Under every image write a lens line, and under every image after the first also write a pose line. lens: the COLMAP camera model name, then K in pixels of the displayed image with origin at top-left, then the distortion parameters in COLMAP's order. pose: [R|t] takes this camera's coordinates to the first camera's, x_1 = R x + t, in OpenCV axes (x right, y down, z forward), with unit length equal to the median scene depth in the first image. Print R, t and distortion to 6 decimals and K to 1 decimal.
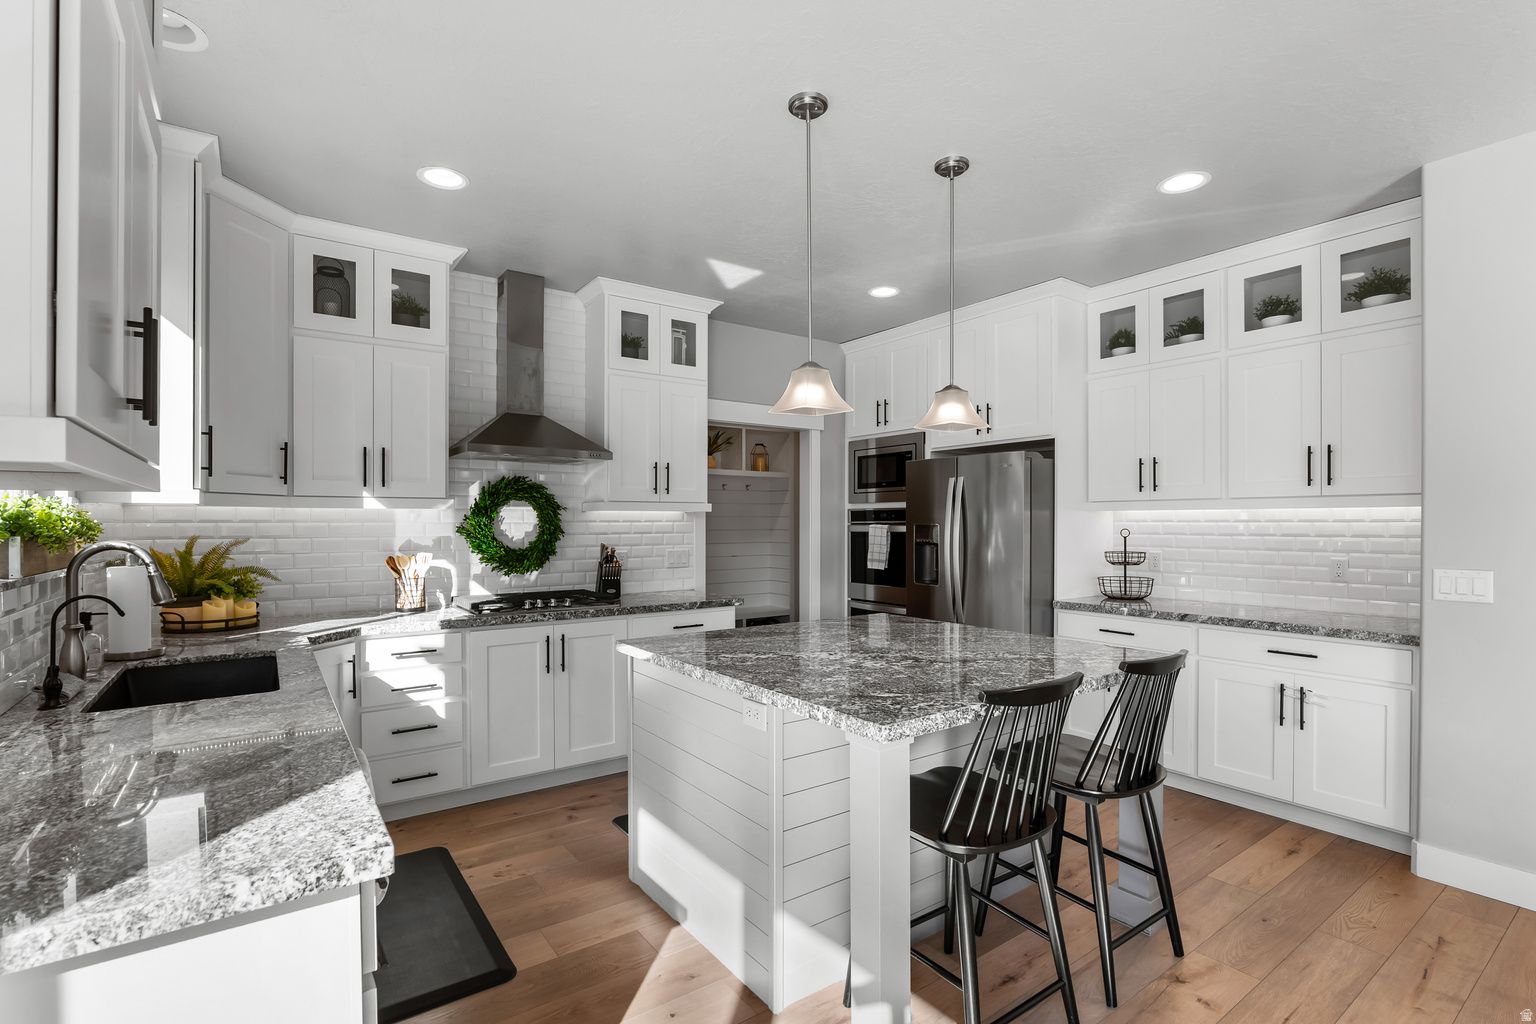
lens RADIAL K [[711.8, 0, 756.5], [0, 711.8, 518.9], [0, 0, 1]] dist [-0.004069, 0.000014]
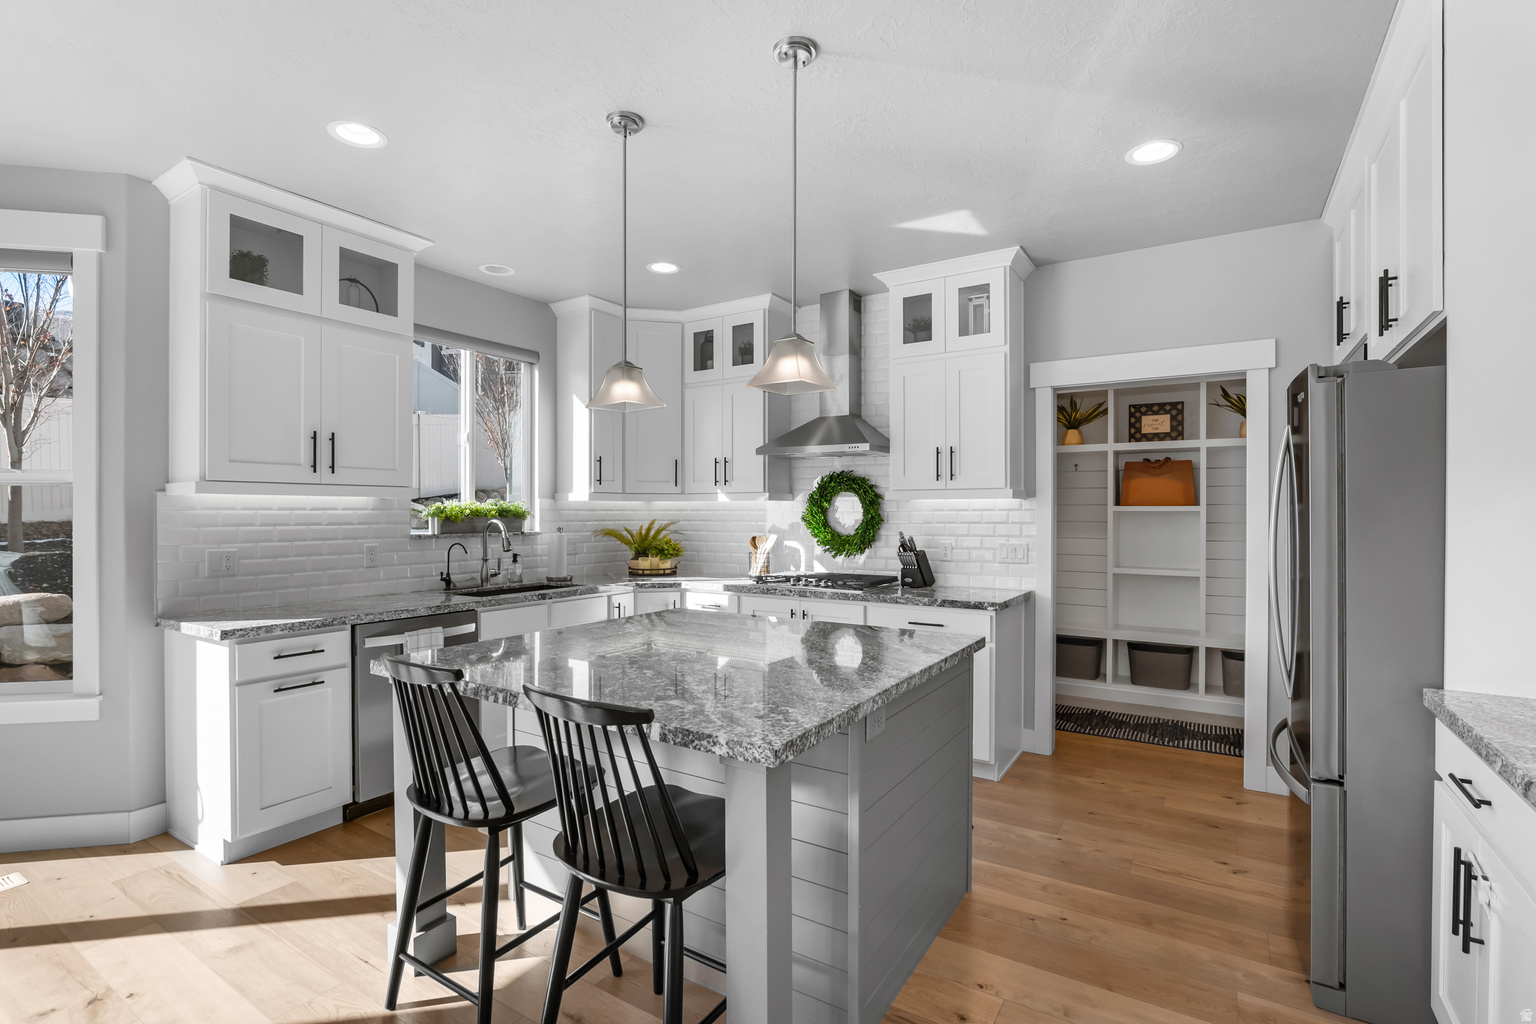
lens RADIAL K [[711.8, 0, 759.7], [0, 711.8, 513.7], [0, 0, 1]] dist [-0.004069, 0.000014]
pose [[0.388338, 0.002033, -0.921515, 0.671203], [0.002596, 0.999991, 0.003301, 0.004793], [0.921513, -0.003674, 0.388330, 0.447274]]
